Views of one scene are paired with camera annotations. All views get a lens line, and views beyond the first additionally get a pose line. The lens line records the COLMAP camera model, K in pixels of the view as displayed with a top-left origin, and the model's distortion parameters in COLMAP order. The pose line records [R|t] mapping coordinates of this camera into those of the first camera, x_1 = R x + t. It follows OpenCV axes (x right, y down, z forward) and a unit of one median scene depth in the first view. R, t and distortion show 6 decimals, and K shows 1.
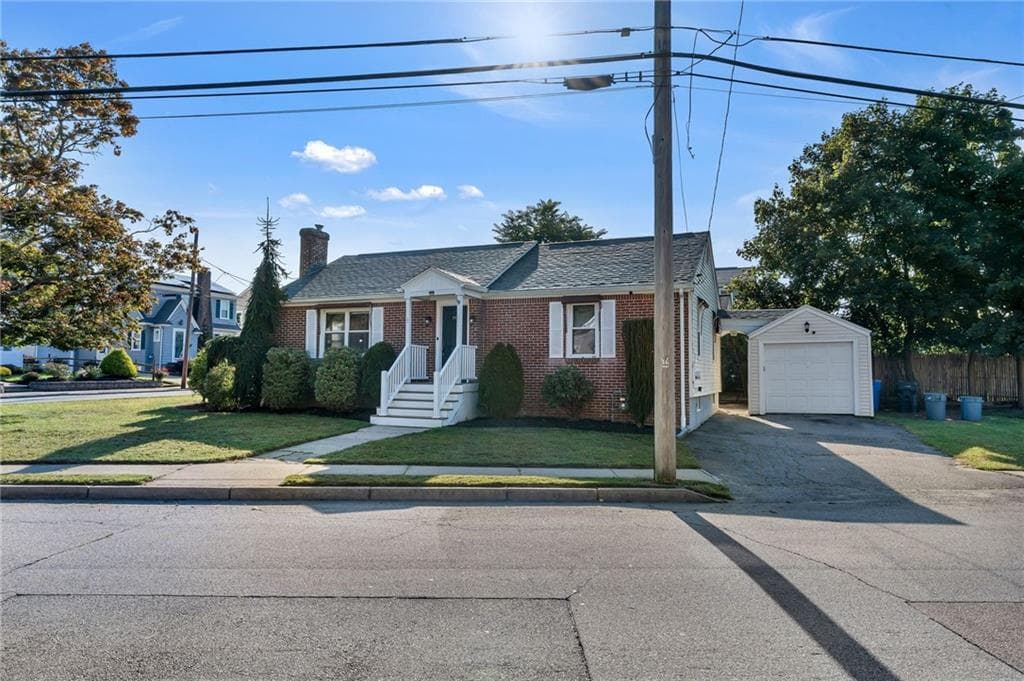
lens RADIAL K [[728.8, 0, 512.0], [0, 728.8, 340.5], [0, 0, 1]] dist [0.004477, 0.001848]
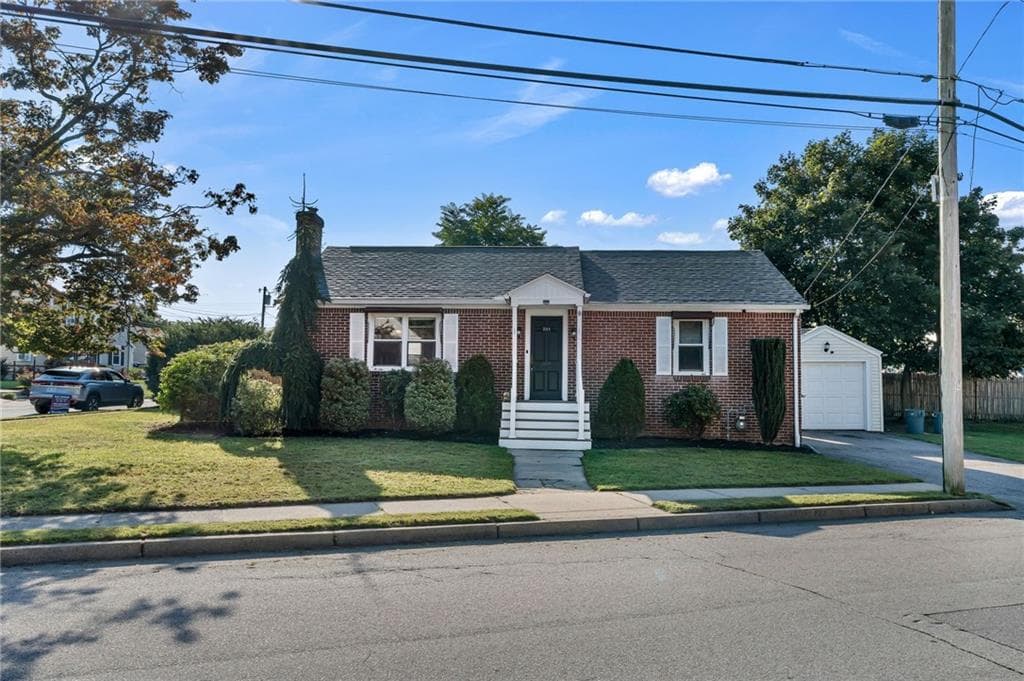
lens RADIAL K [[853.3, 0, 512.8], [0, 853.3, 348.9], [0, 0, 1]] dist [0.006823, 0.001026]
pose [[0.932505, 0.022062, 0.360482, -0.527747], [-0.023386, 0.999726, -0.000690, -0.005159], [-0.360399, -0.007787, 0.932766, 0.023749]]
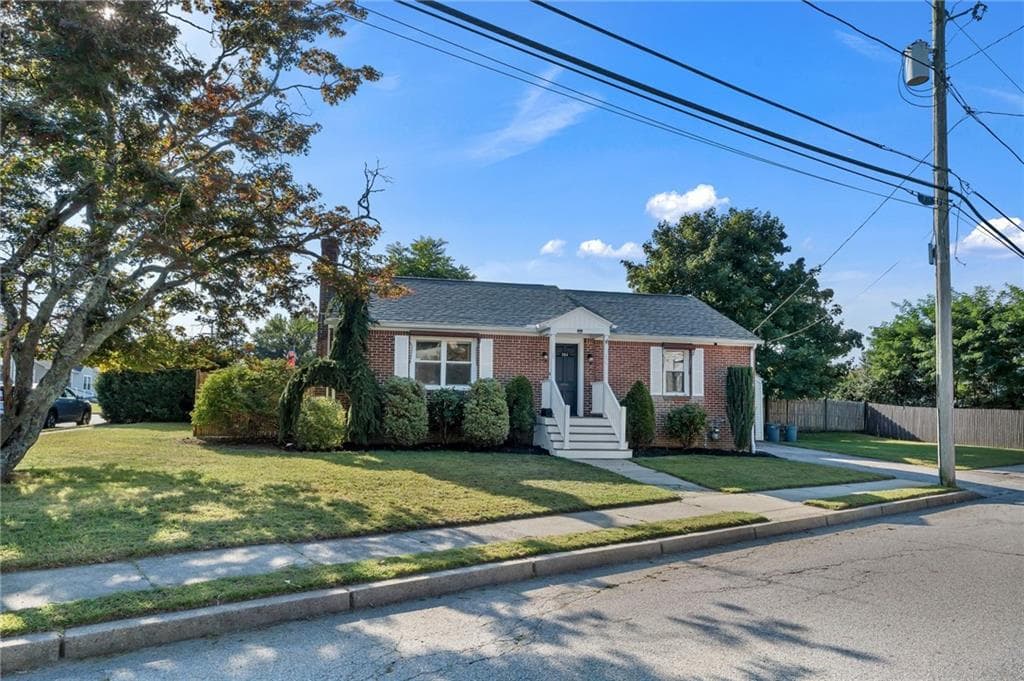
lens RADIAL K [[698.9, 0, 511.7], [0, 698.9, 373.5], [0, 0, 1]] dist [0.002636, -0.000919]
pose [[0.792648, 0.037979, 0.608495, -0.794012], [-0.038452, 0.999185, -0.012275, 0.011733], [-0.608466, -0.013668, 0.793463, 0.258368]]
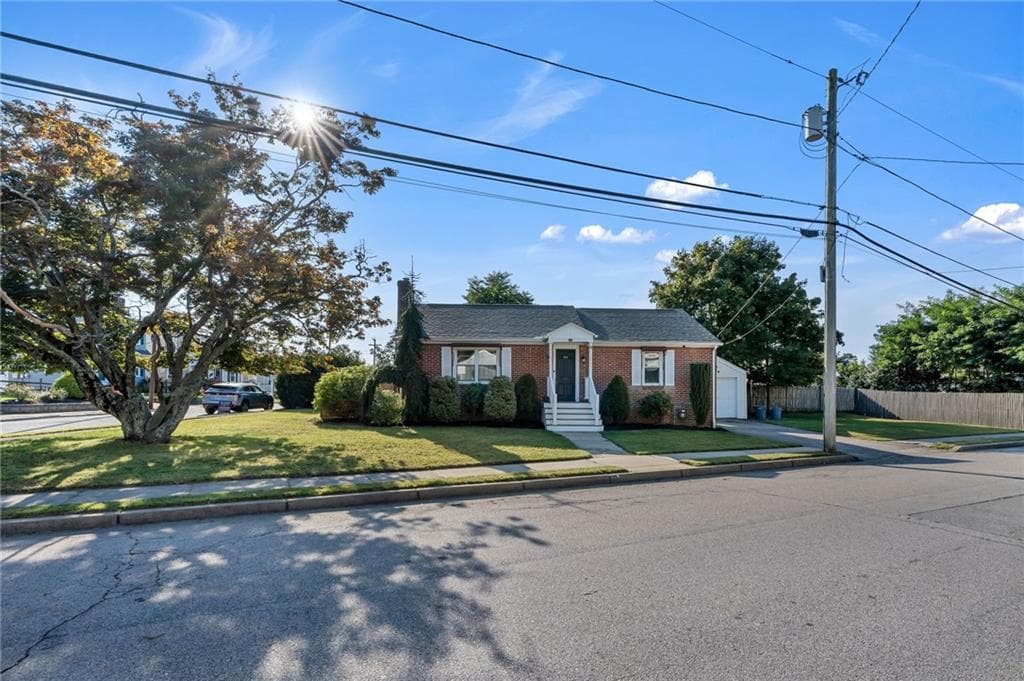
lens RADIAL K [[541.0, 0, 526.8], [0, 541.0, 402.9], [0, 0, 1]] dist [-0.008590, -0.000927]
pose [[0.884439, -0.007545, 0.466595, -0.687455], [-0.020639, 0.998258, 0.055264, 0.001736], [-0.466199, -0.058508, 0.882743, 0.080583]]
